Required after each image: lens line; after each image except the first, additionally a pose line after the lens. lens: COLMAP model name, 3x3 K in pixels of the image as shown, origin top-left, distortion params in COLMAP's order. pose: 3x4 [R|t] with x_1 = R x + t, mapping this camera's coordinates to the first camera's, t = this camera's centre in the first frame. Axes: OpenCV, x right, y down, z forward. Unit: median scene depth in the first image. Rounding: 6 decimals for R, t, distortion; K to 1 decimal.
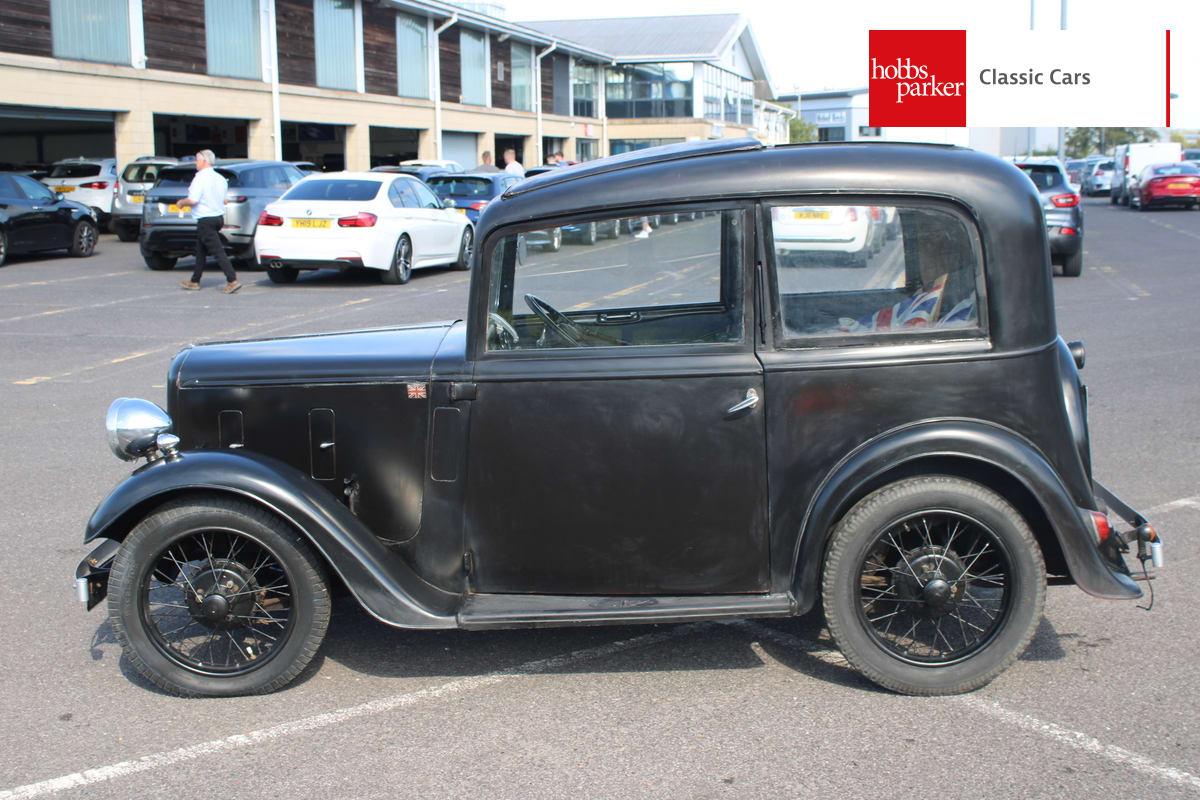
lens RADIAL K [[1531.8, 0, 600.0], [0, 1531.8, 400.0], [0, 0, 1]] dist [-0.037192, 0.026532]
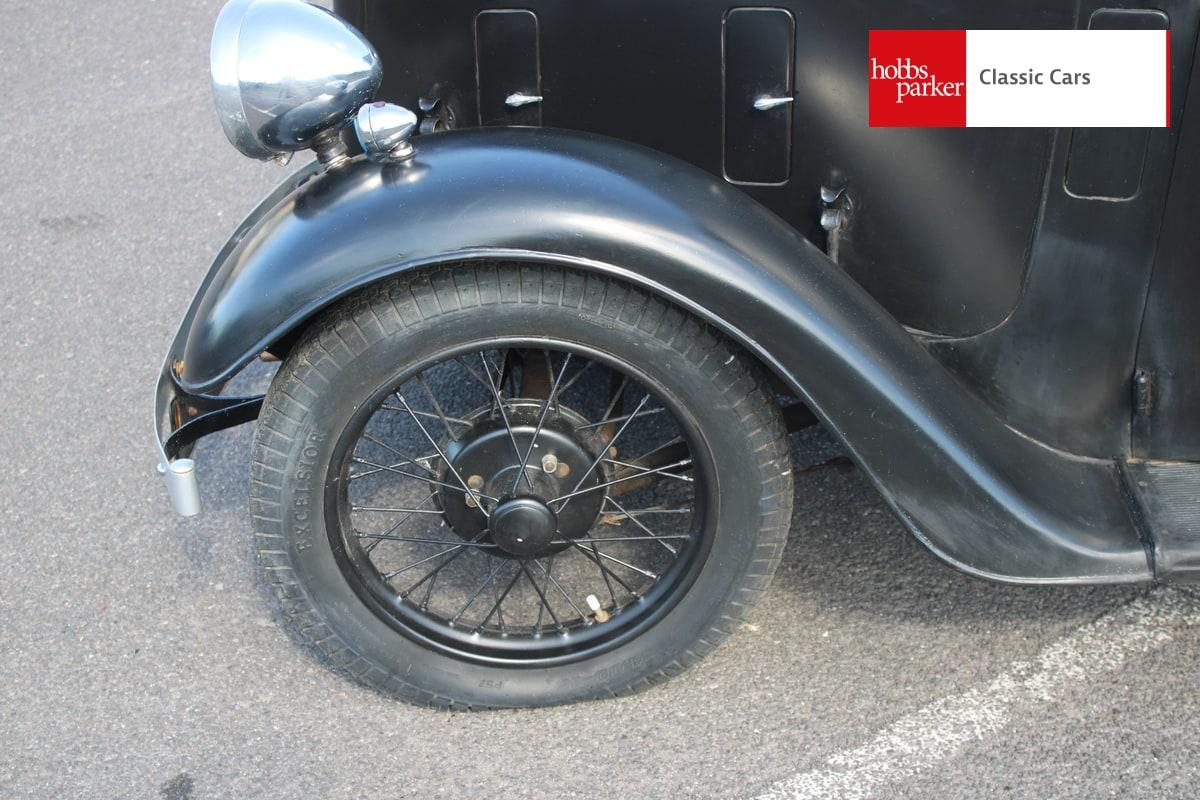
lens RADIAL K [[1954.4, 0, 600.0], [0, 1954.4, 400.0], [0, 0, 1]] dist [0.010741, 0.078244]
pose [[0.999346, -0.018782, -0.030904, -0.215470], [0.027238, 0.953048, 0.301591, -0.050475], [0.023789, -0.302236, 0.952936, 0.522485]]
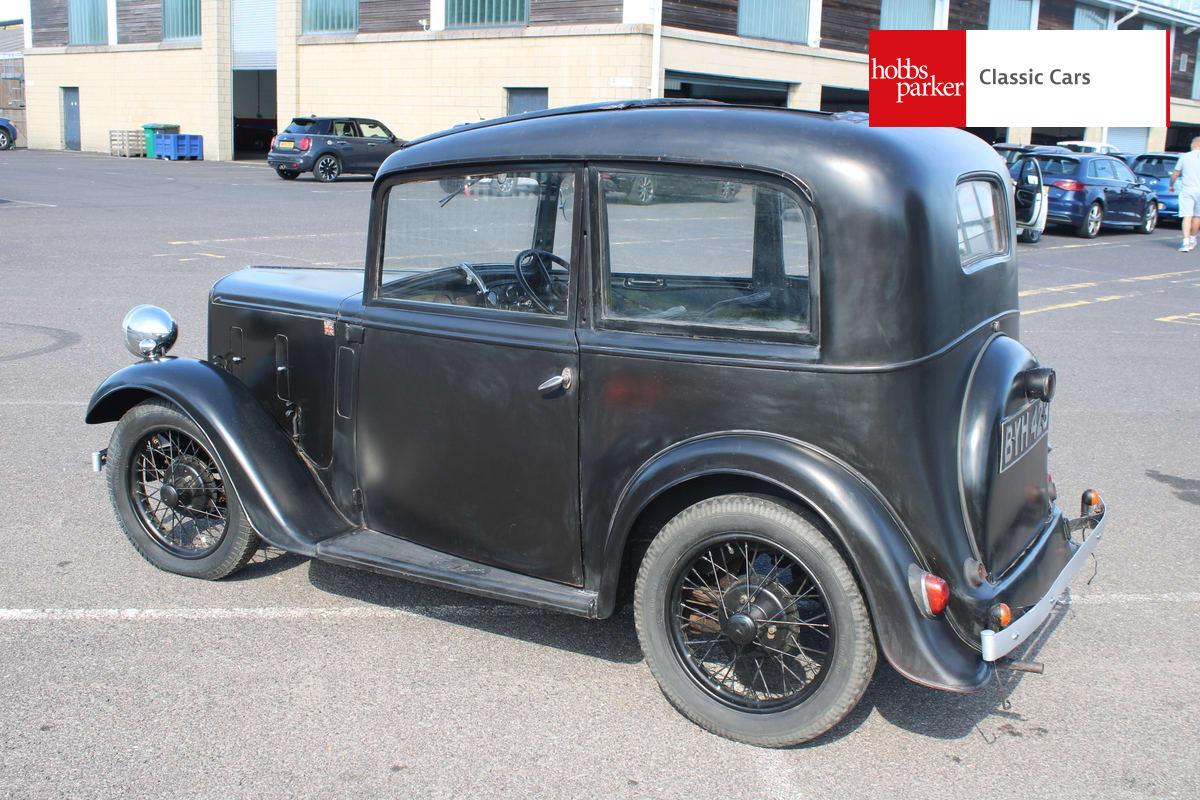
lens RADIAL K [[1304.6, 0, 600.0], [0, 1304.6, 400.0], [0, 0, 1]] dist [-0.071700, 0.051132]
pose [[0.871740, 0.145772, -0.467783, 0.469685], [-0.123263, 0.989259, 0.078568, -0.050582], [0.474211, -0.010830, 0.880345, 0.304387]]
